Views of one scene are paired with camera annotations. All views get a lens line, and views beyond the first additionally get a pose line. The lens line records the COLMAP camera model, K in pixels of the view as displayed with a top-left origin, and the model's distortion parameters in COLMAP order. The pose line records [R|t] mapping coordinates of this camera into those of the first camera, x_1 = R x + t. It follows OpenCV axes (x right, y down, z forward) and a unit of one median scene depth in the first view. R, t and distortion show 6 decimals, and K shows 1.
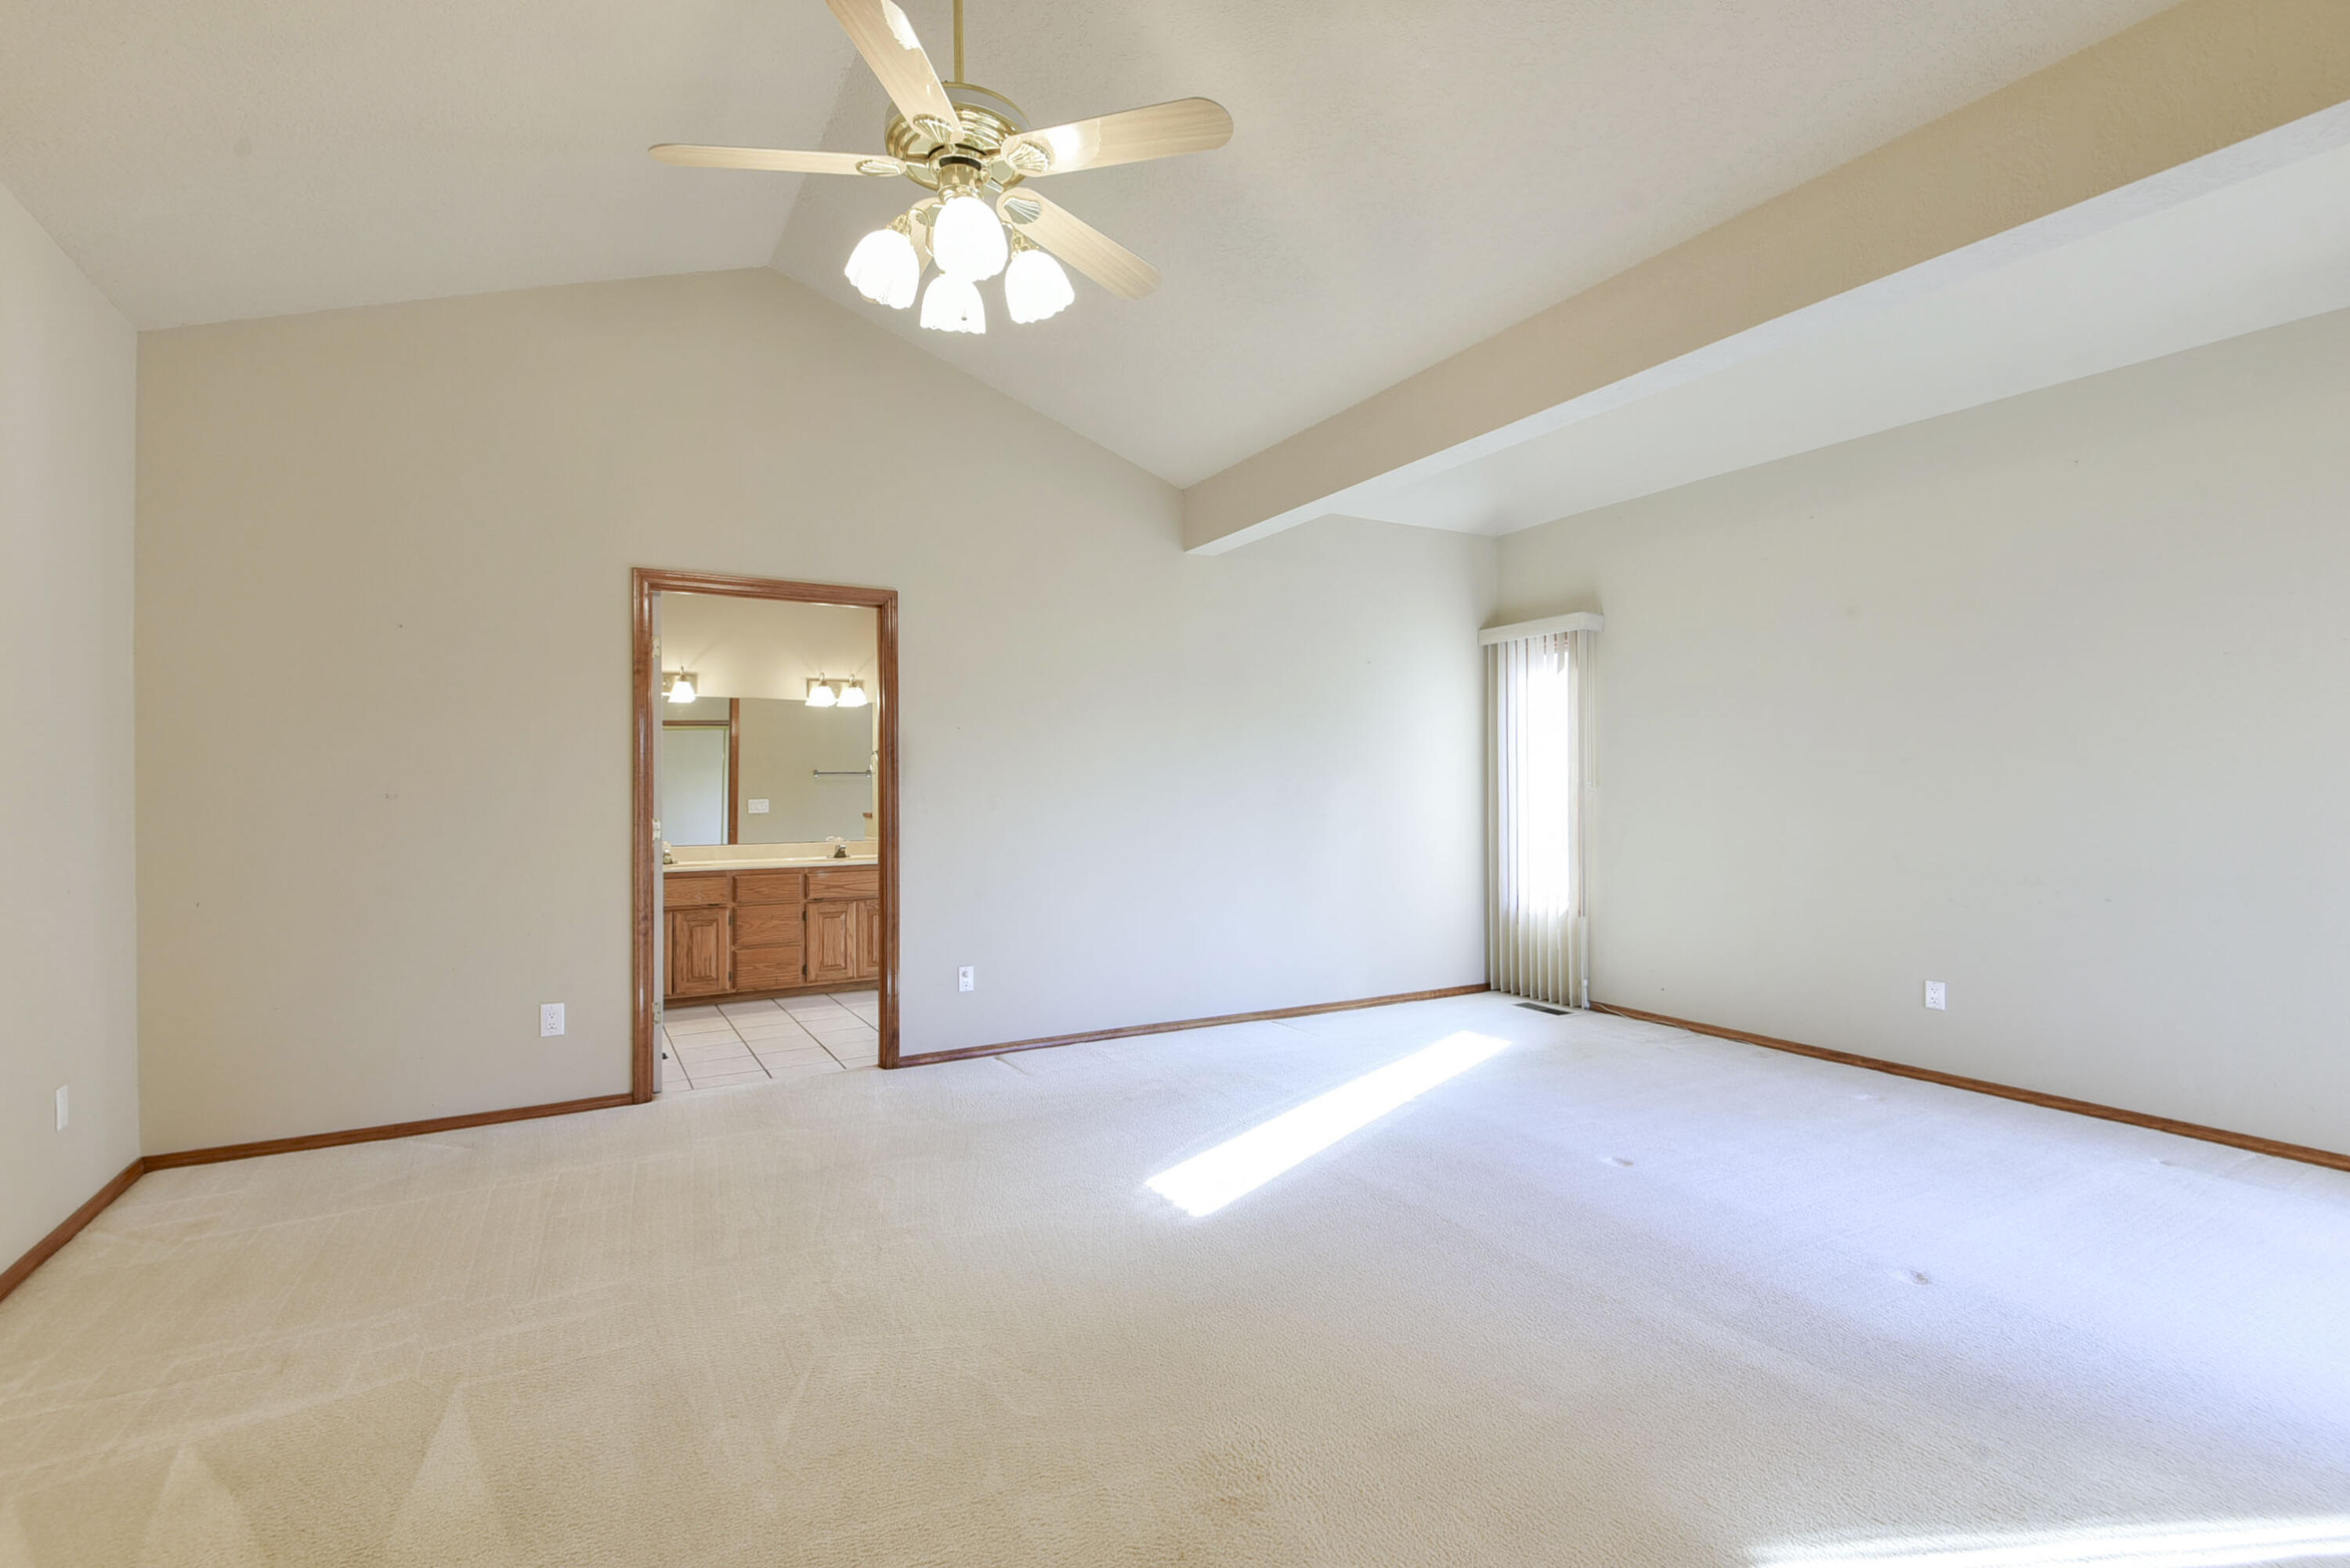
lens RADIAL K [[1085.2, 0, 1175.0], [0, 1085.2, 784.0], [0, 0, 1]] dist [0.001323, -0.022601]
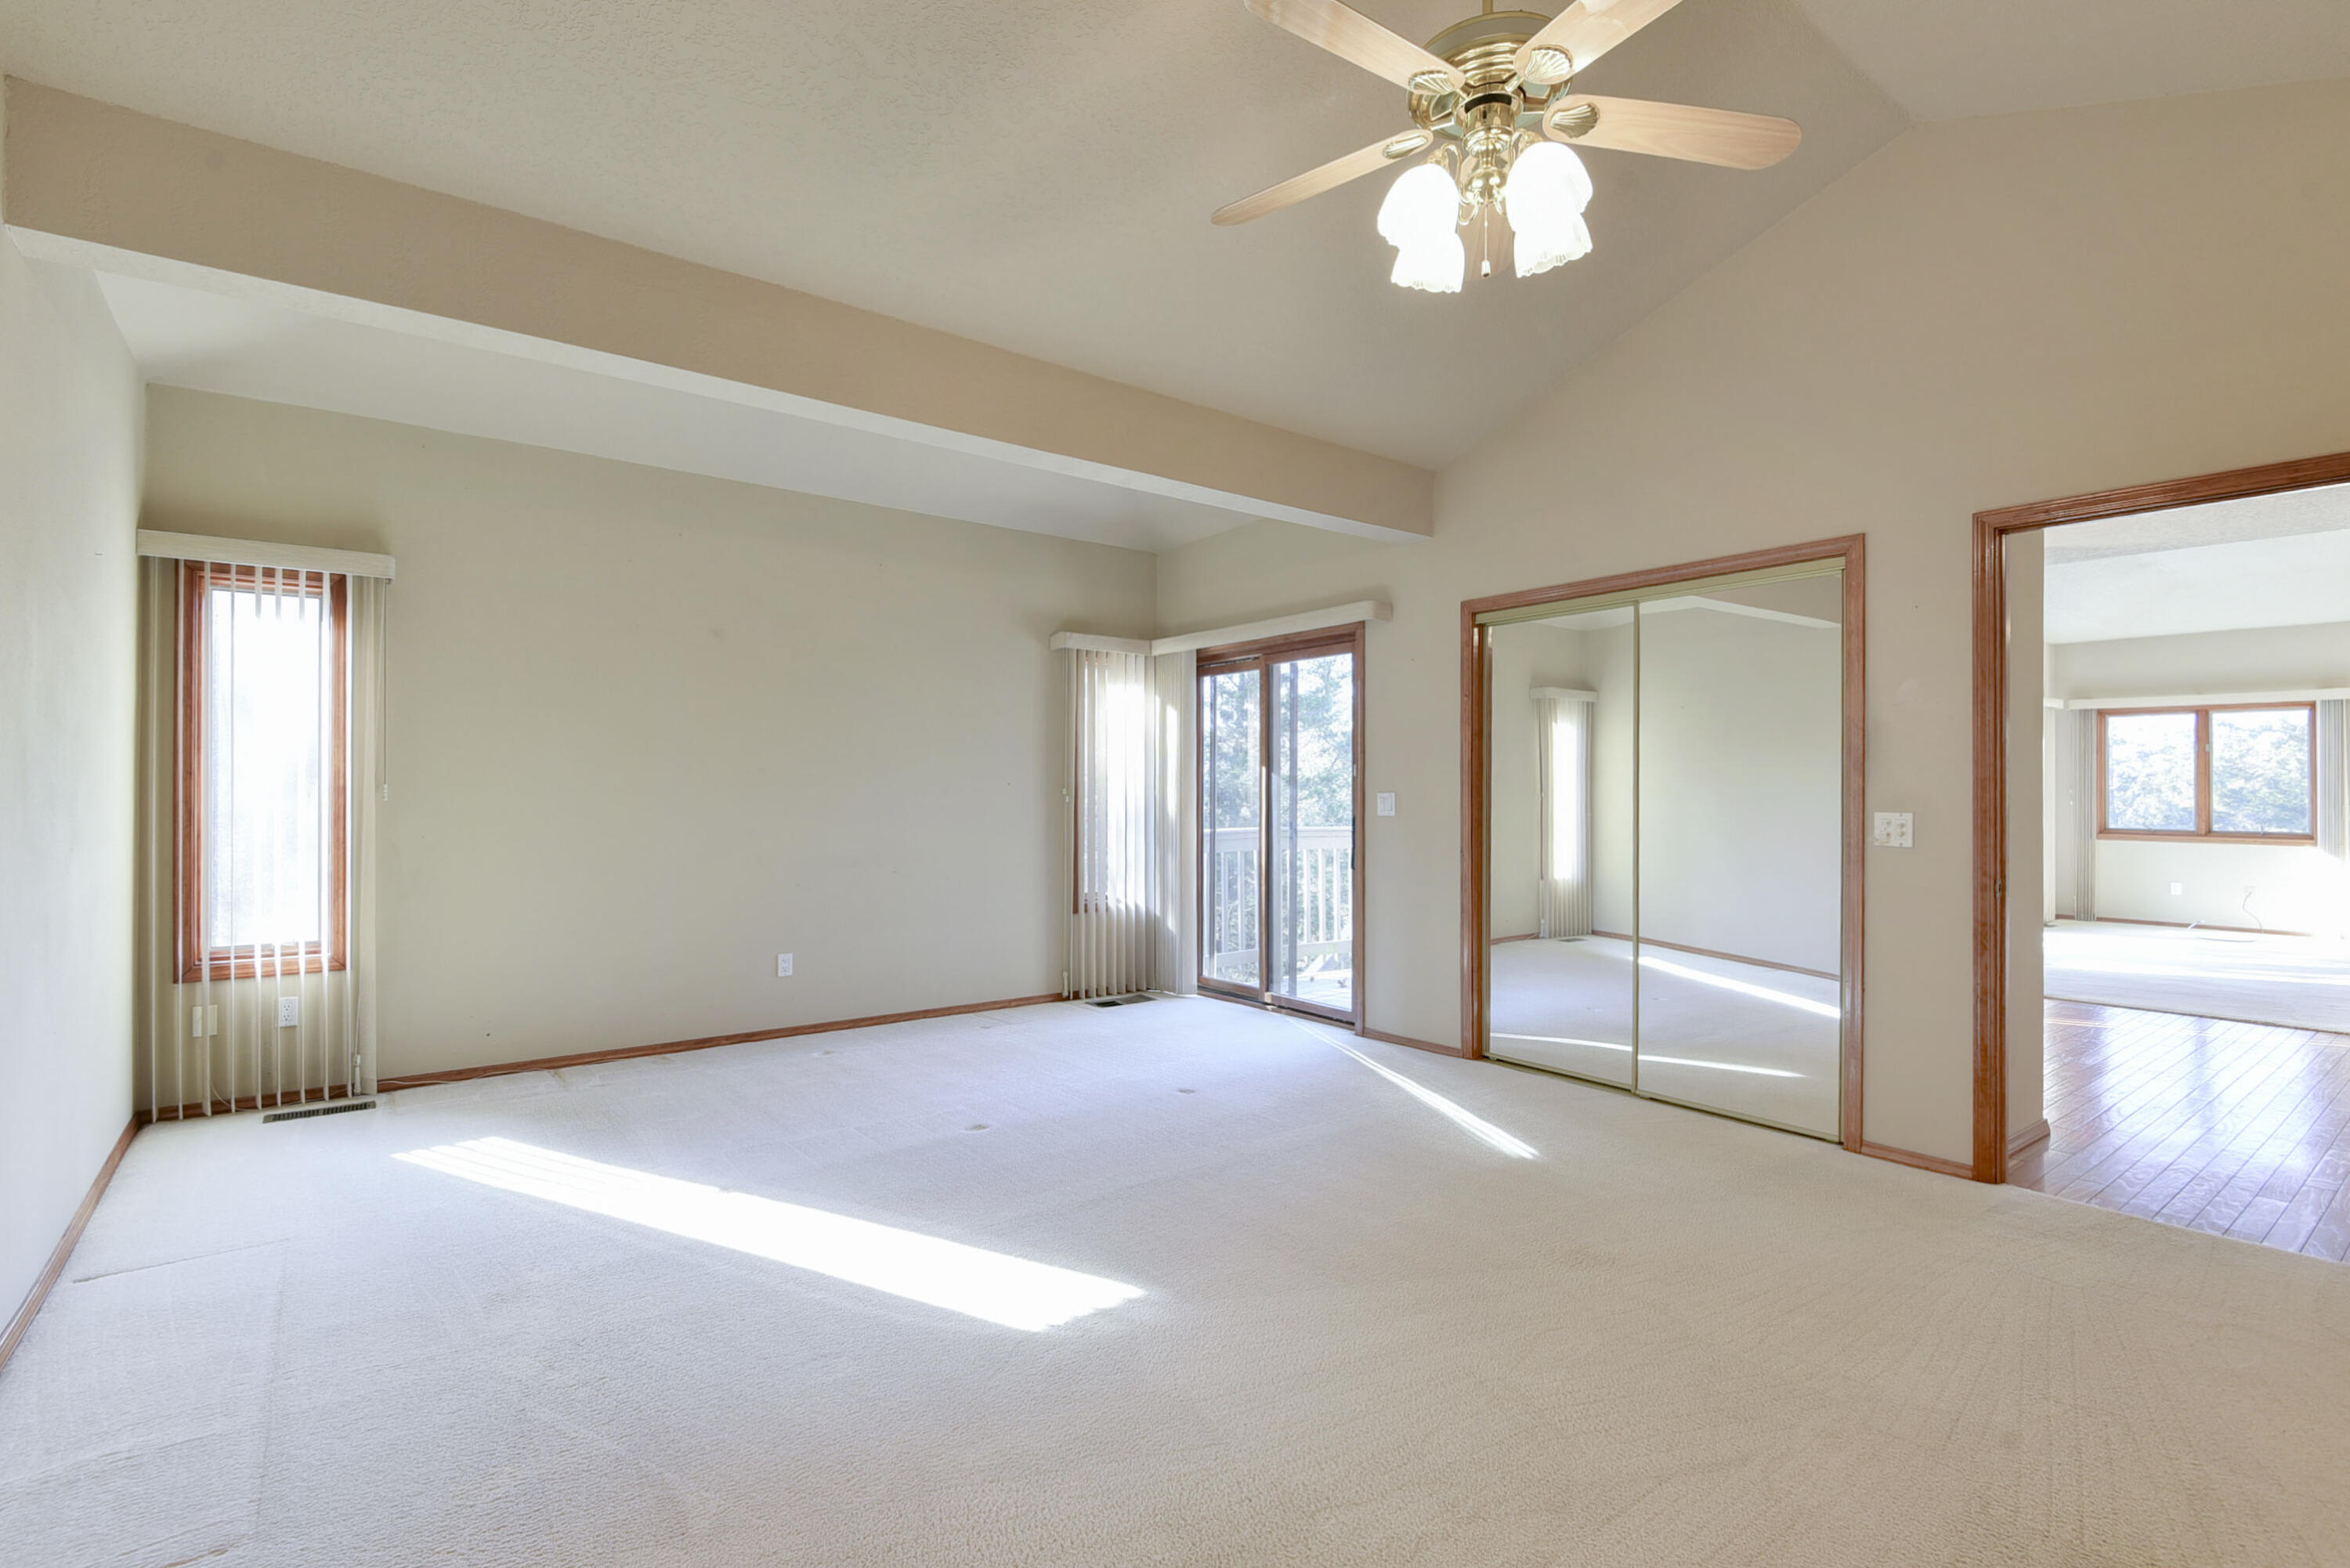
lens RADIAL K [[1106.9, 0, 1175.0], [0, 1106.9, 784.0], [0, 0, 1]] dist [-0.000937, -0.000080]
pose [[-0.137184, 0.011809, 0.990475, -0.850008], [0.001173, 0.999930, -0.011760, 0.017262], [-0.990545, -0.000451, -0.137188, 1.117310]]
